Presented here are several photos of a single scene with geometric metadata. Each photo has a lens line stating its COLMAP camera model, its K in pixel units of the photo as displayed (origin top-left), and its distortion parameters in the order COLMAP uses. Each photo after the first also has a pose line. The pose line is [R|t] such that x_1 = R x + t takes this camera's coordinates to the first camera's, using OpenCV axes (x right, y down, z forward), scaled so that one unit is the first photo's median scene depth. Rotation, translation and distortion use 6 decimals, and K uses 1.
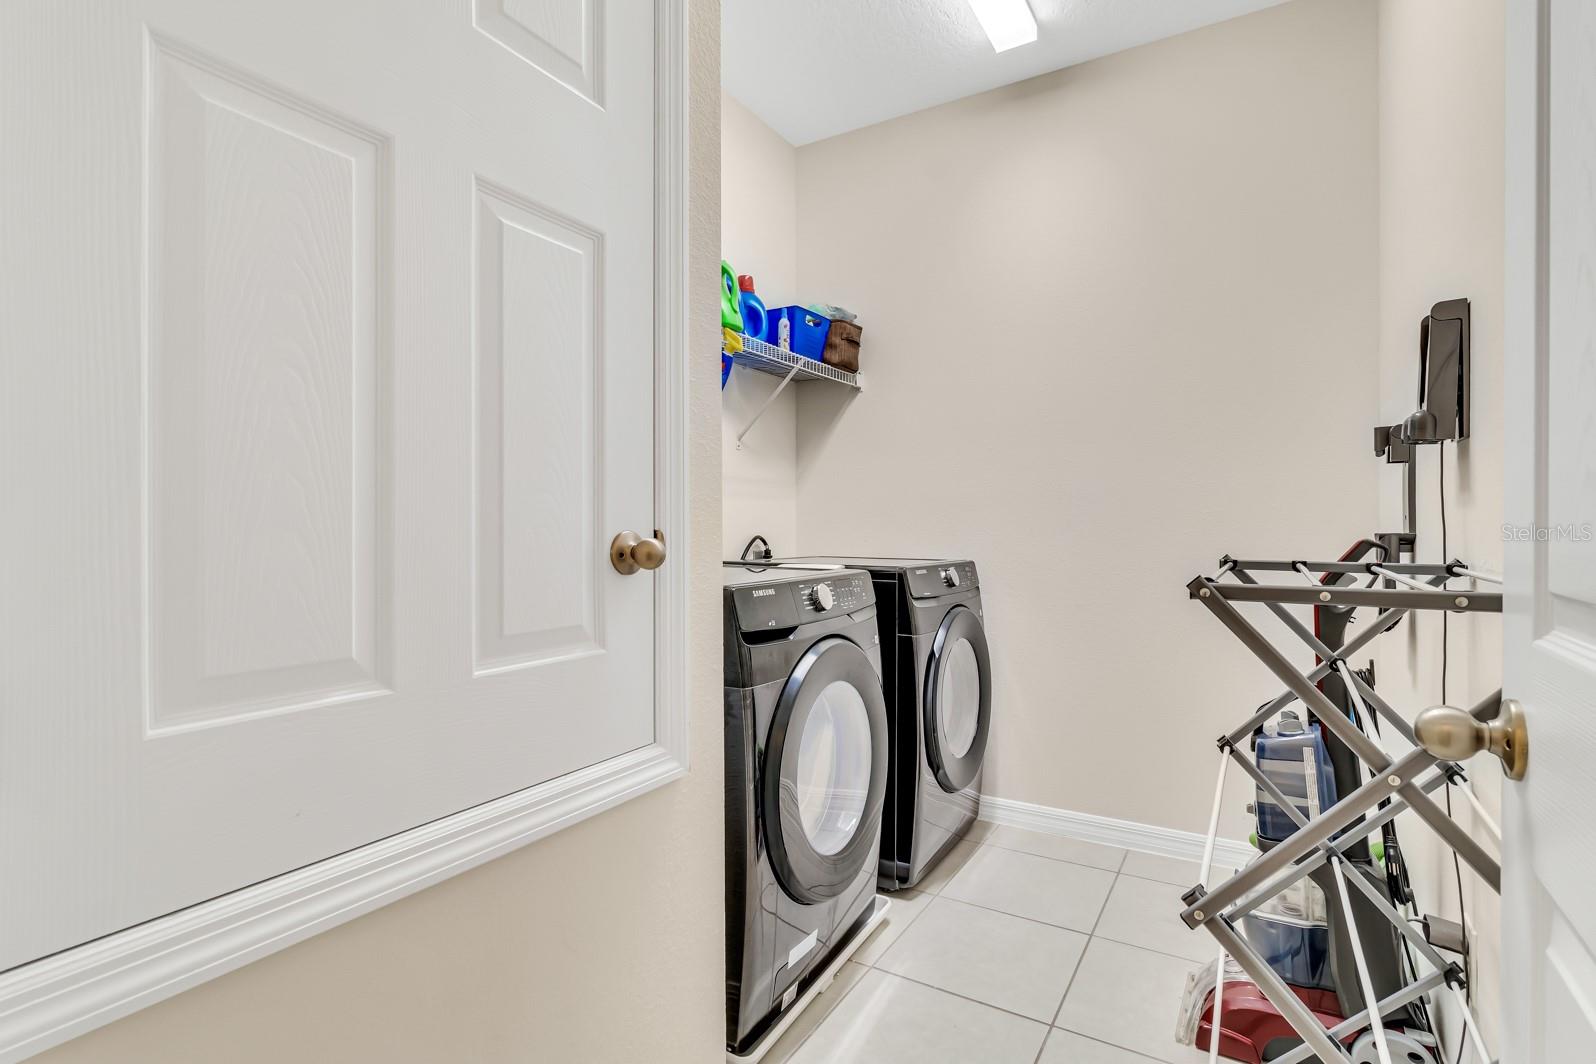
lens RADIAL K [[751.8, 0, 804.1], [0, 751.8, 529.3], [0, 0, 1]] dist [0.004028, -0.000231]
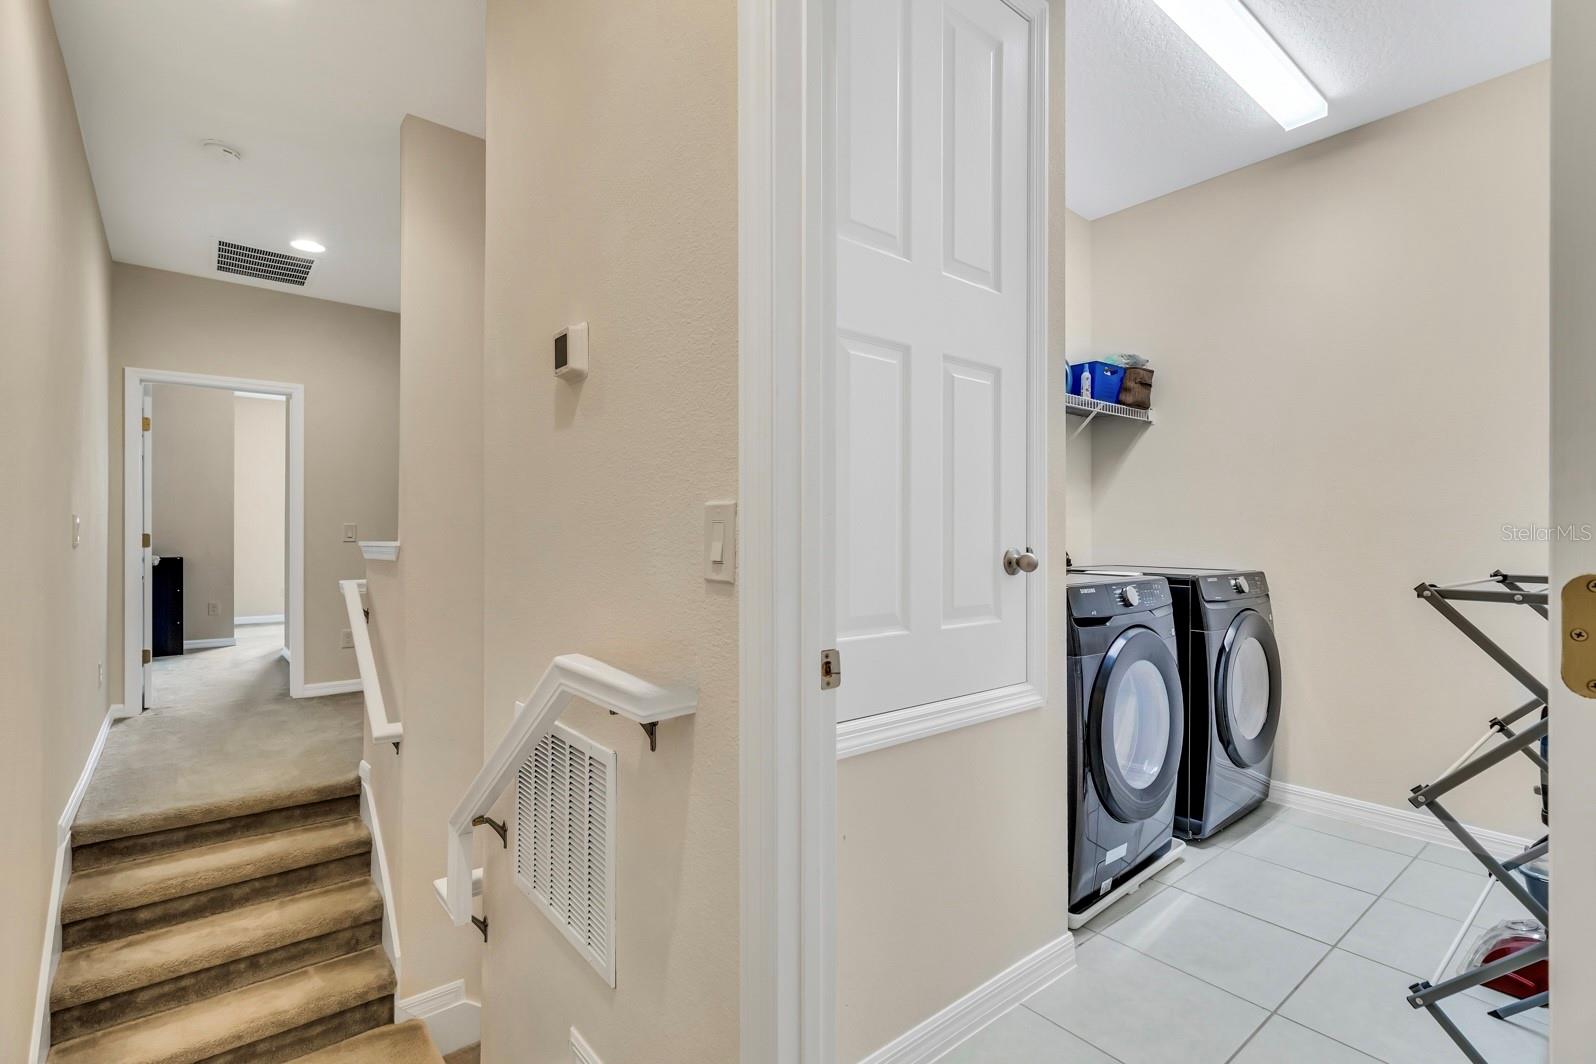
lens RADIAL K [[751.8, 0, 793.4], [0, 751.8, 530.2], [0, 0, 1]] dist [0.004028, -0.000231]
pose [[0.941803, 0.000605, -0.336165, -0.082139], [-0.002634, 0.999981, -0.005578, -0.016156], [0.336155, 0.006139, 0.941787, -0.418696]]
